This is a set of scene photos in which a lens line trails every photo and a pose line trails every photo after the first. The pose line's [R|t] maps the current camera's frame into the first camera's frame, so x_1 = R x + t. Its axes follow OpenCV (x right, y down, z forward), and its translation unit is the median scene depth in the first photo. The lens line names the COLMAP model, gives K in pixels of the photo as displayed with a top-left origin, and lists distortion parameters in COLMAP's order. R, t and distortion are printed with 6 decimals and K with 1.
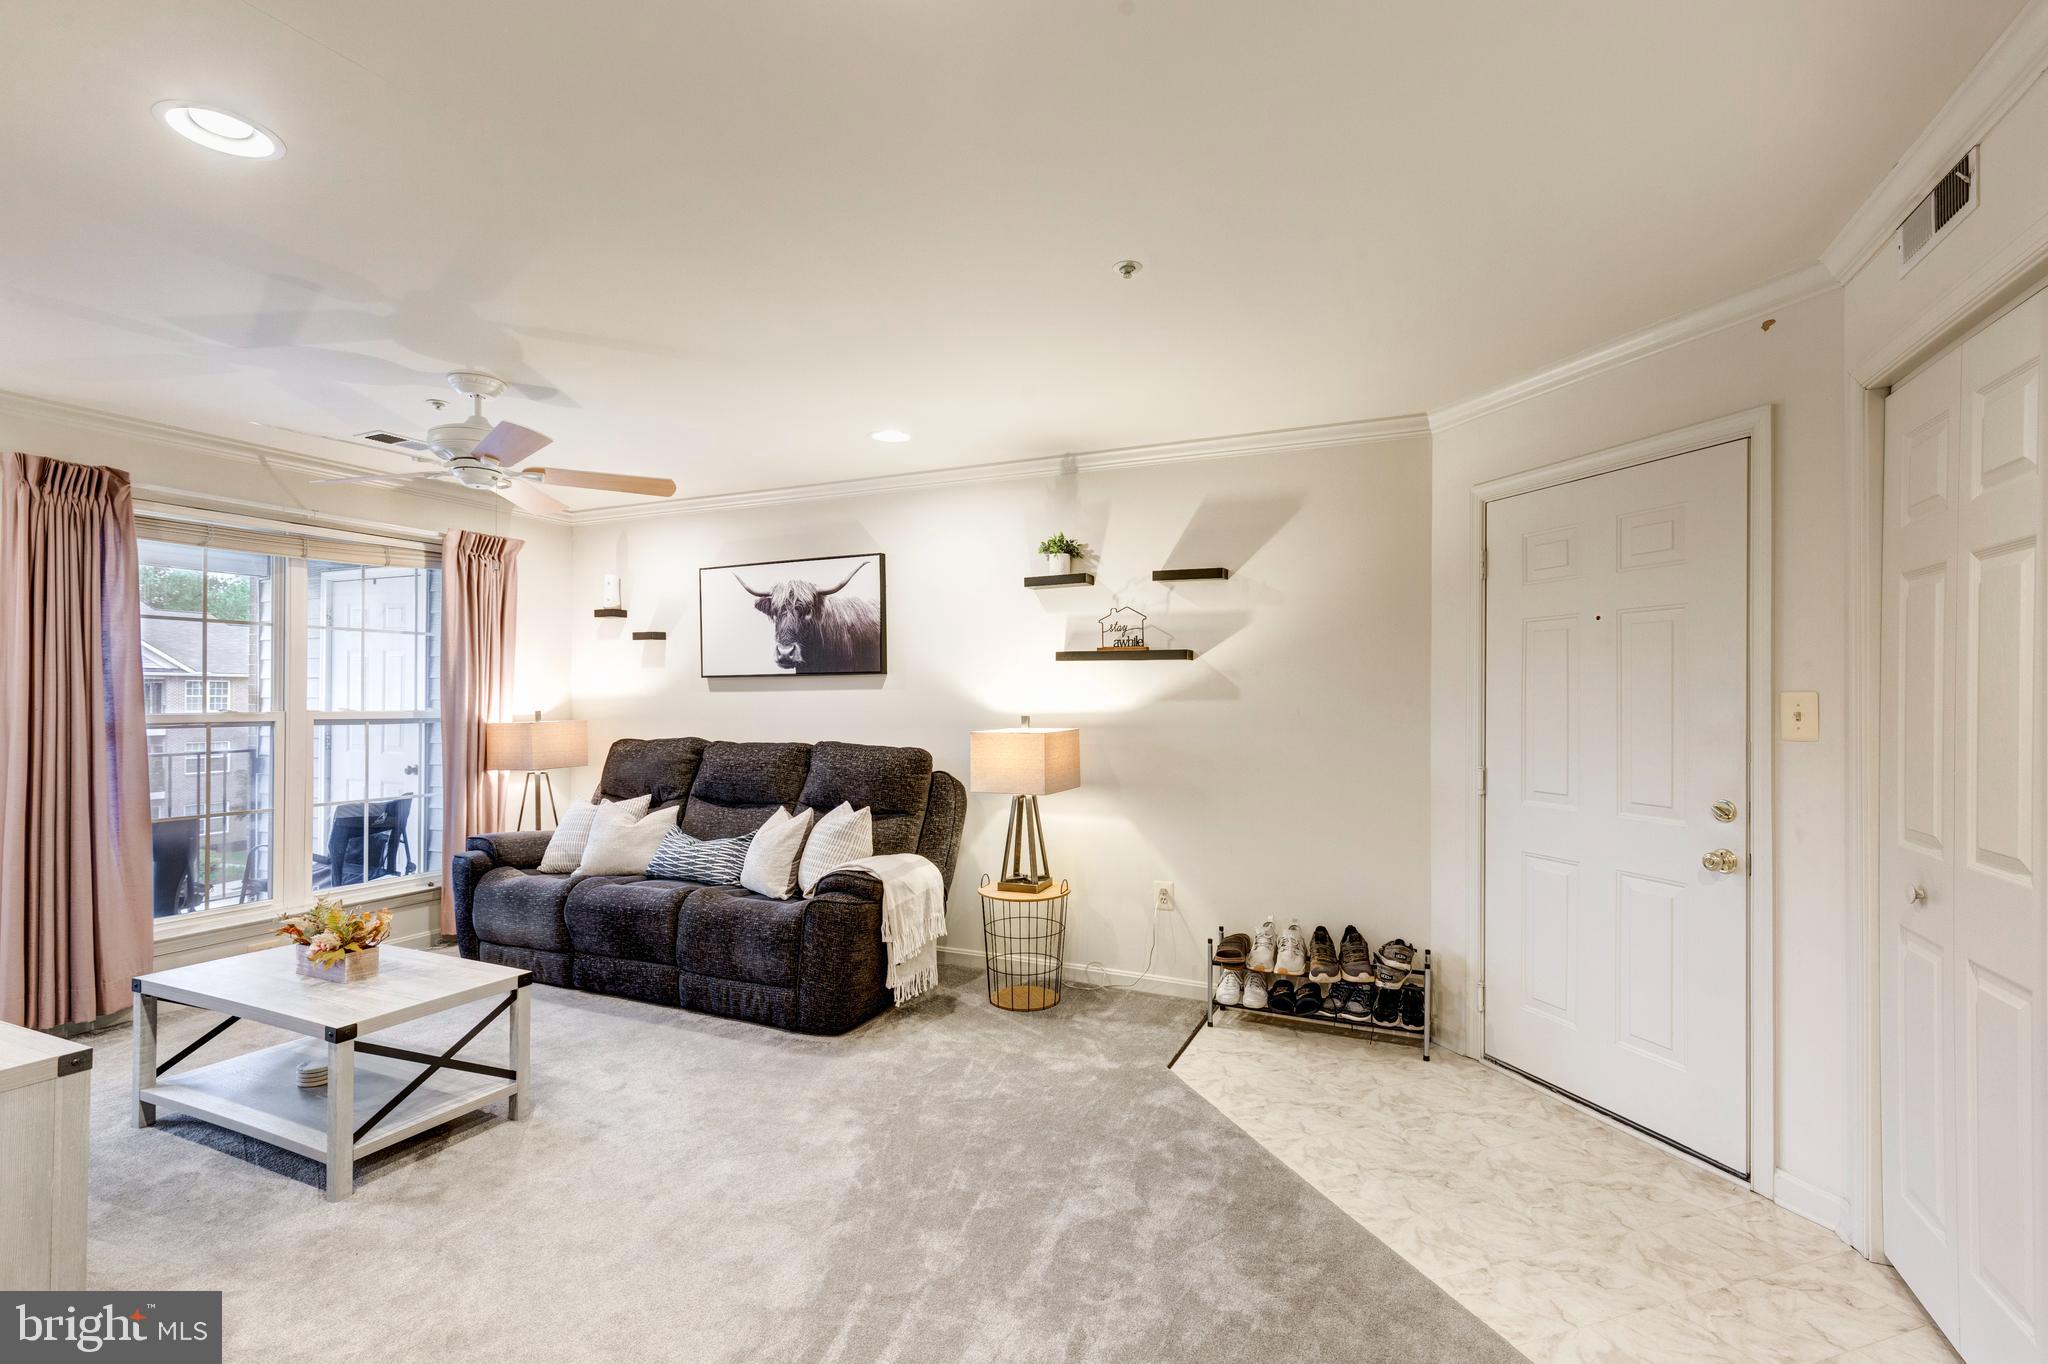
lens RADIAL K [[925.3, 0, 1014.1], [0, 925.3, 695.3], [0, 0, 1]] dist [0.008769, -0.002311]
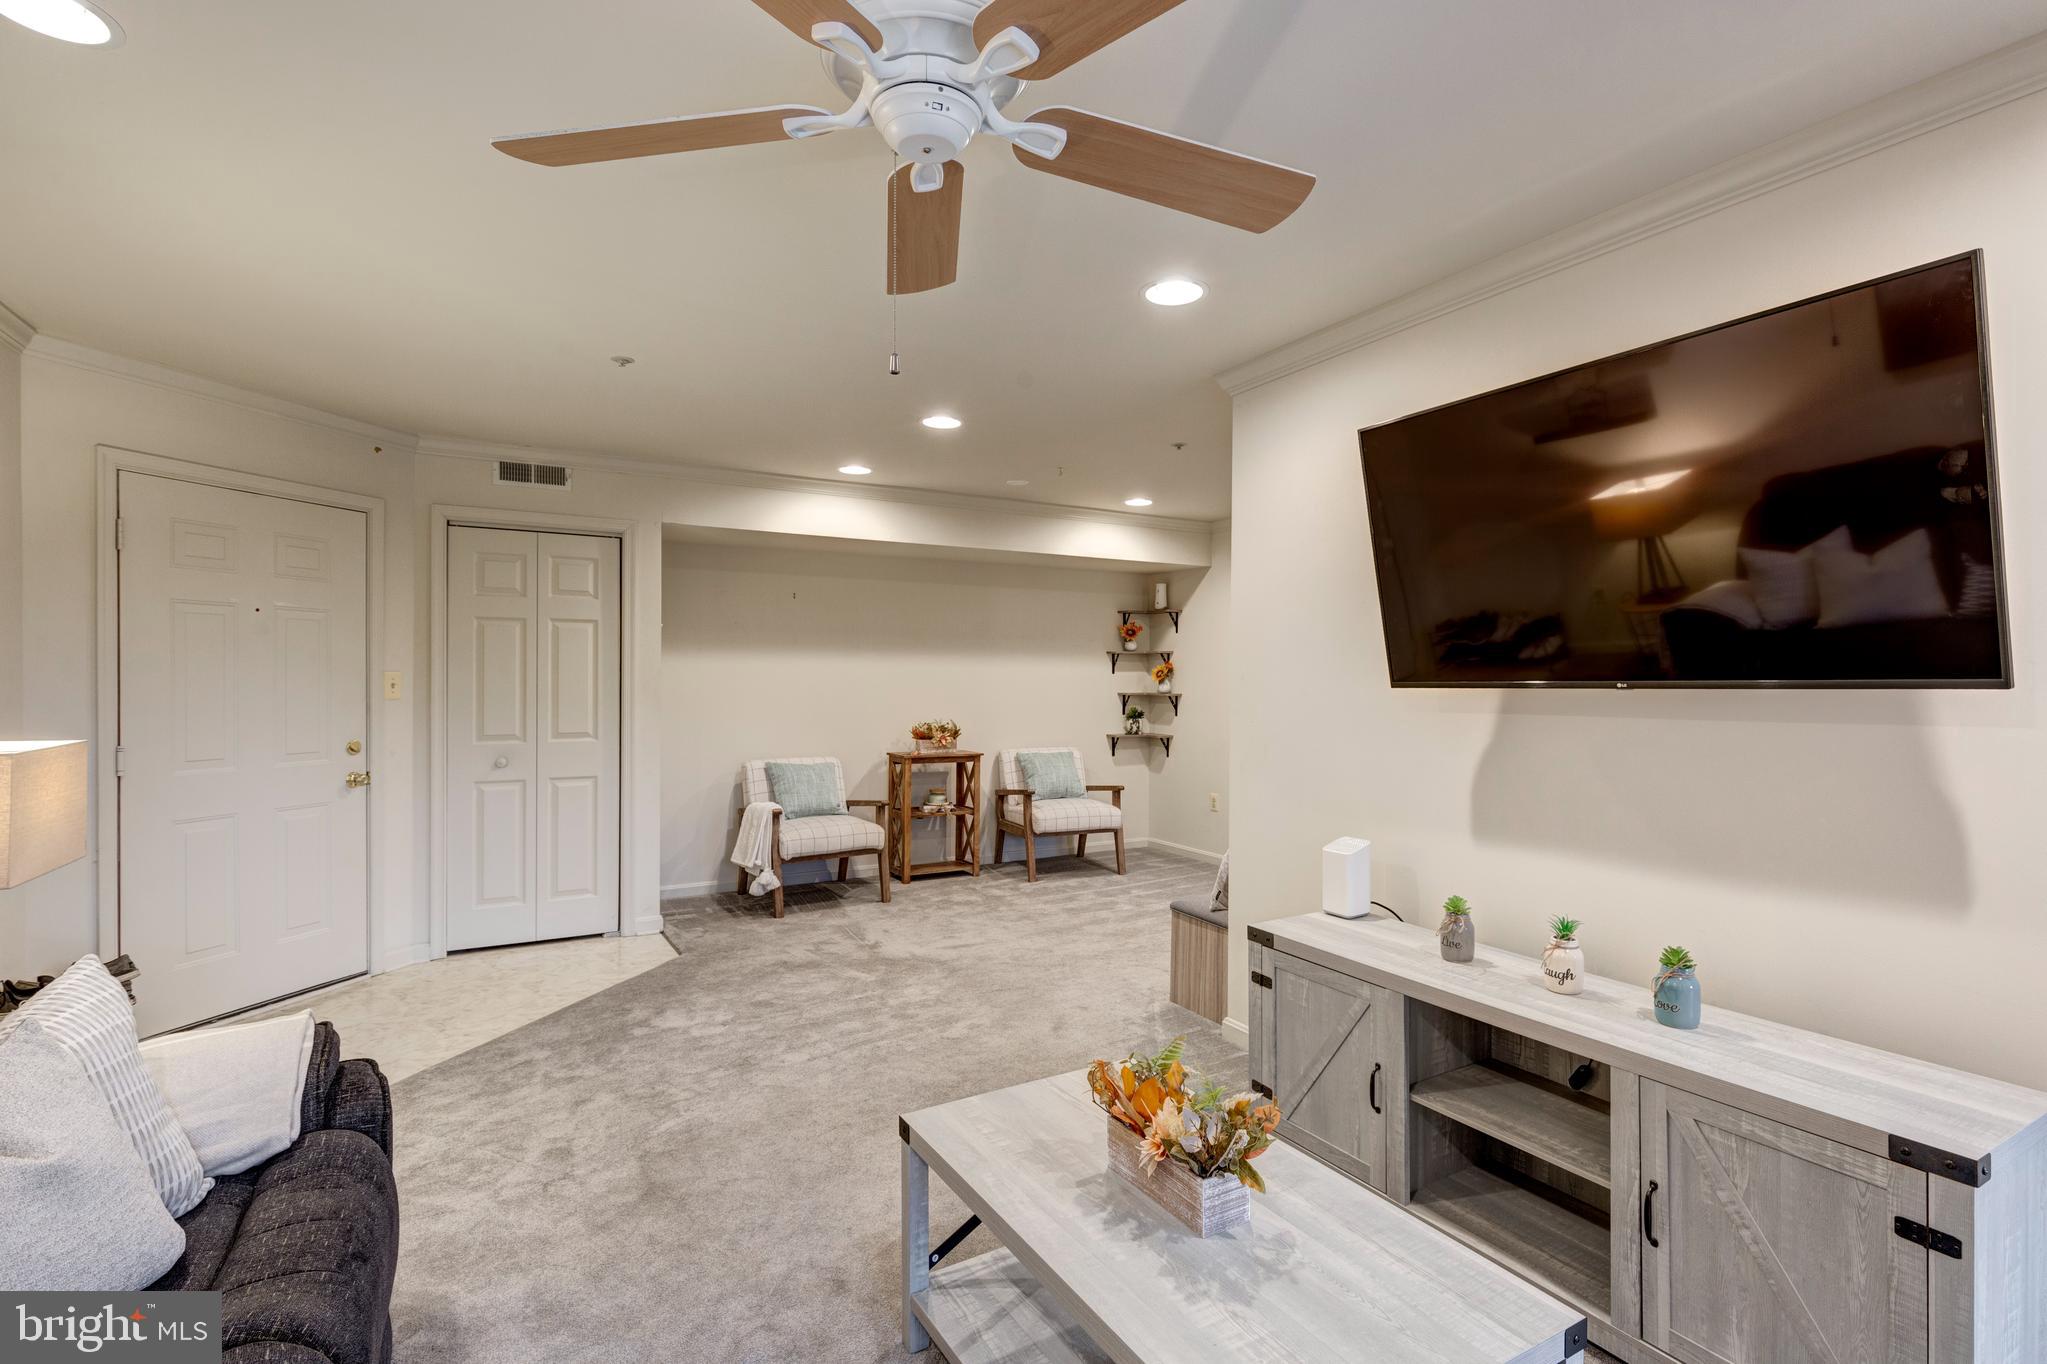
lens RADIAL K [[924.8, 0, 995.6], [0, 924.8, 697.8], [0, 0, 1]] dist [0.008769, -0.002311]
pose [[-0.803026, -0.011584, 0.595832, -0.616136], [-0.001374, 0.999844, 0.017587, 0.007614], [-0.595943, 0.013304, -0.802917, 0.967755]]
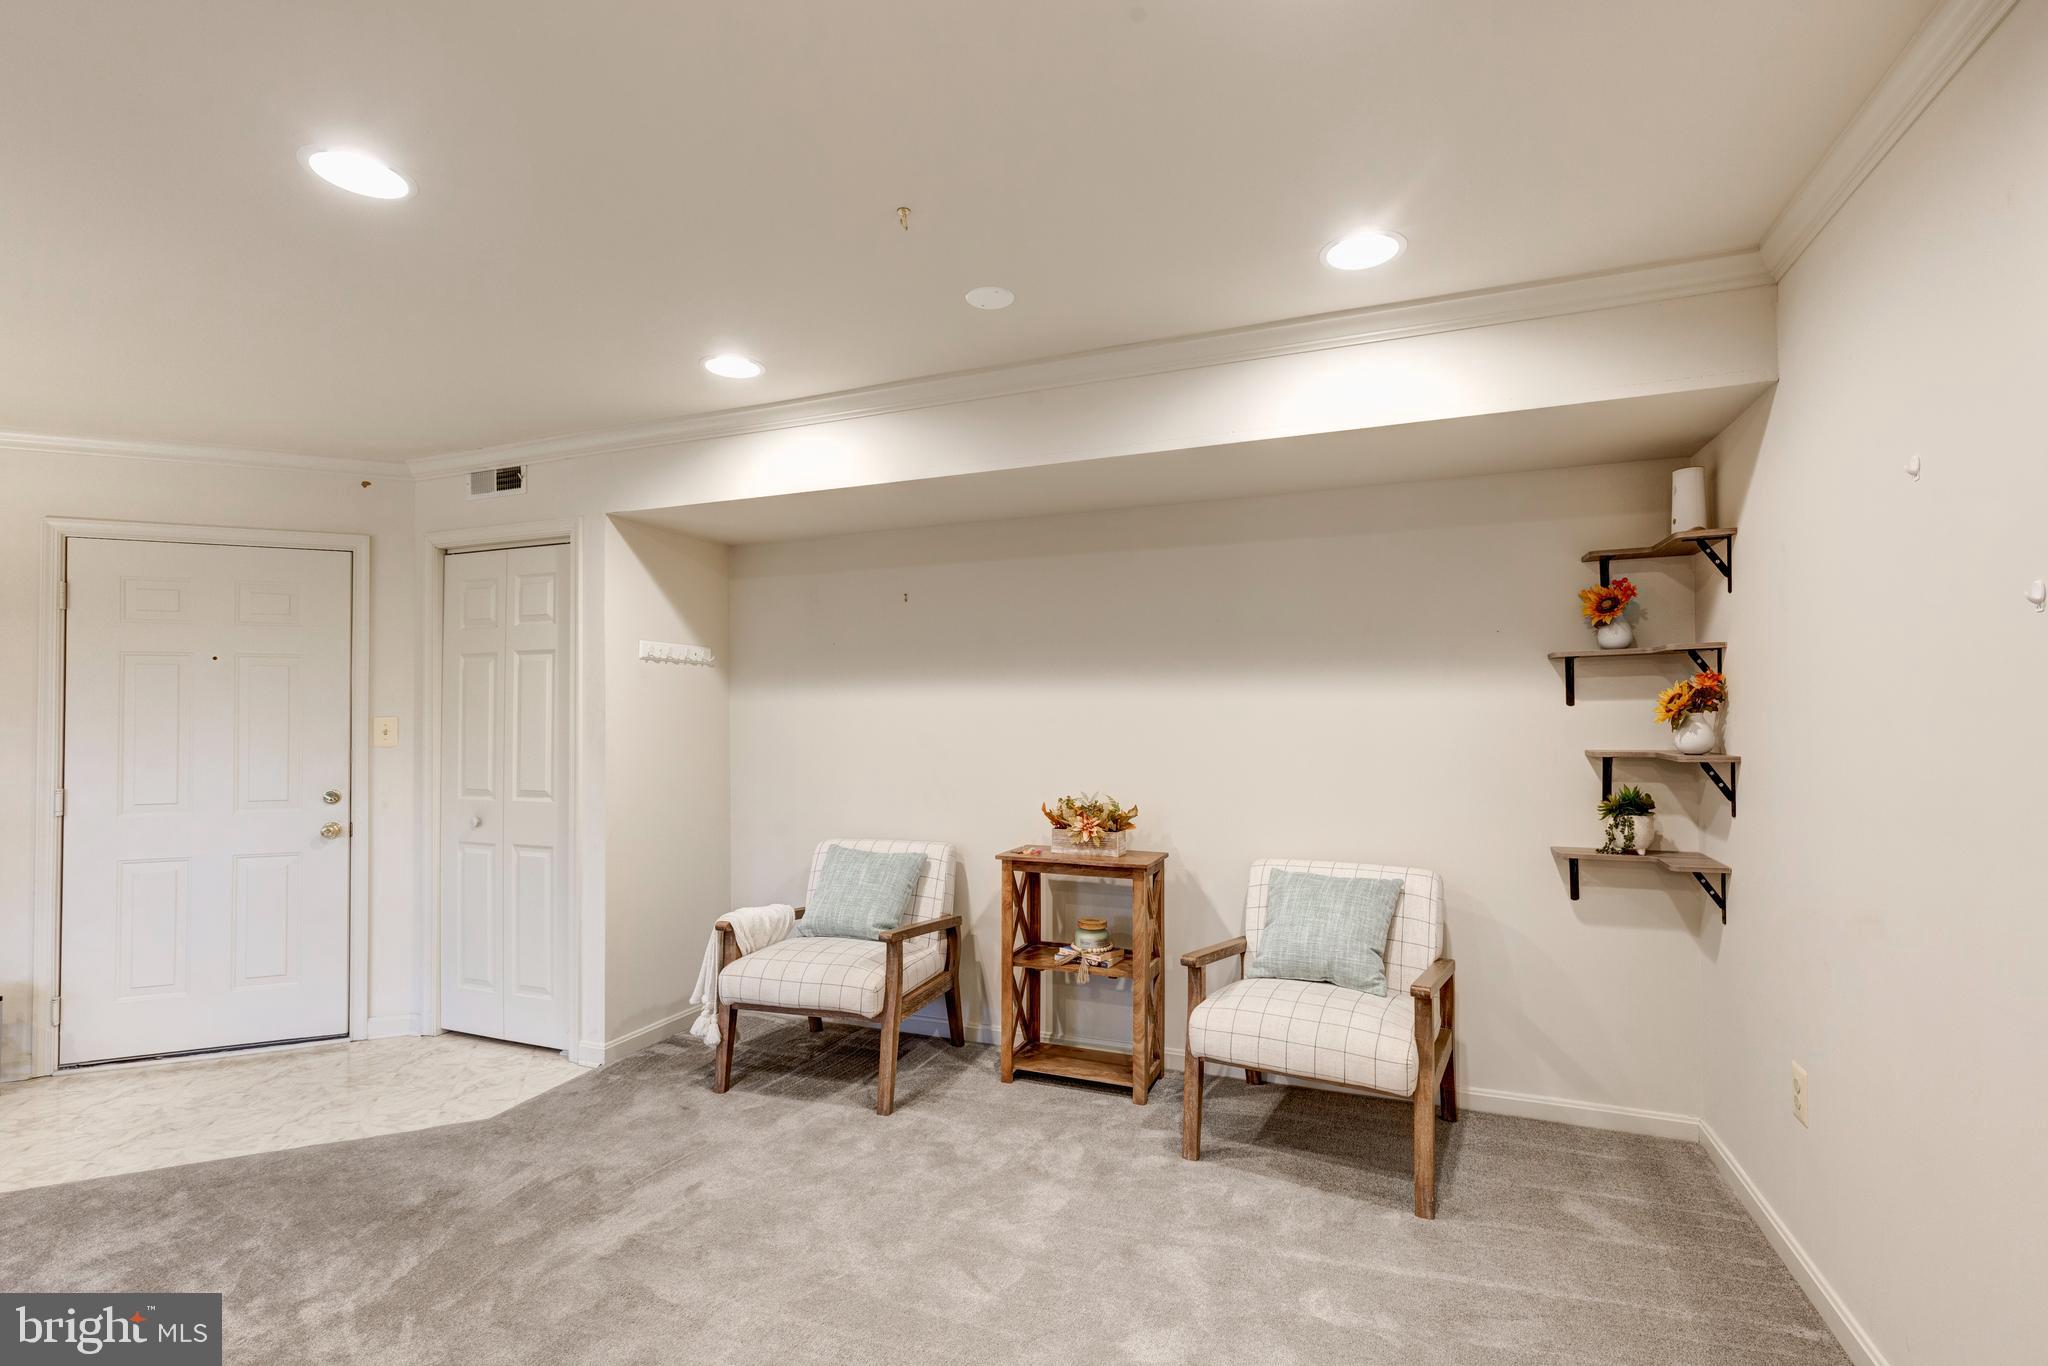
lens RADIAL K [[925.3, 0, 1034.9], [0, 925.3, 703.2], [0, 0, 1]] dist [0.008769, -0.002311]
pose [[-0.061145, 0.014190, 0.998028, -0.478397], [0.004895, 0.999891, -0.013916, 0.000301], [-0.998117, 0.004035, -0.061208, -0.020384]]
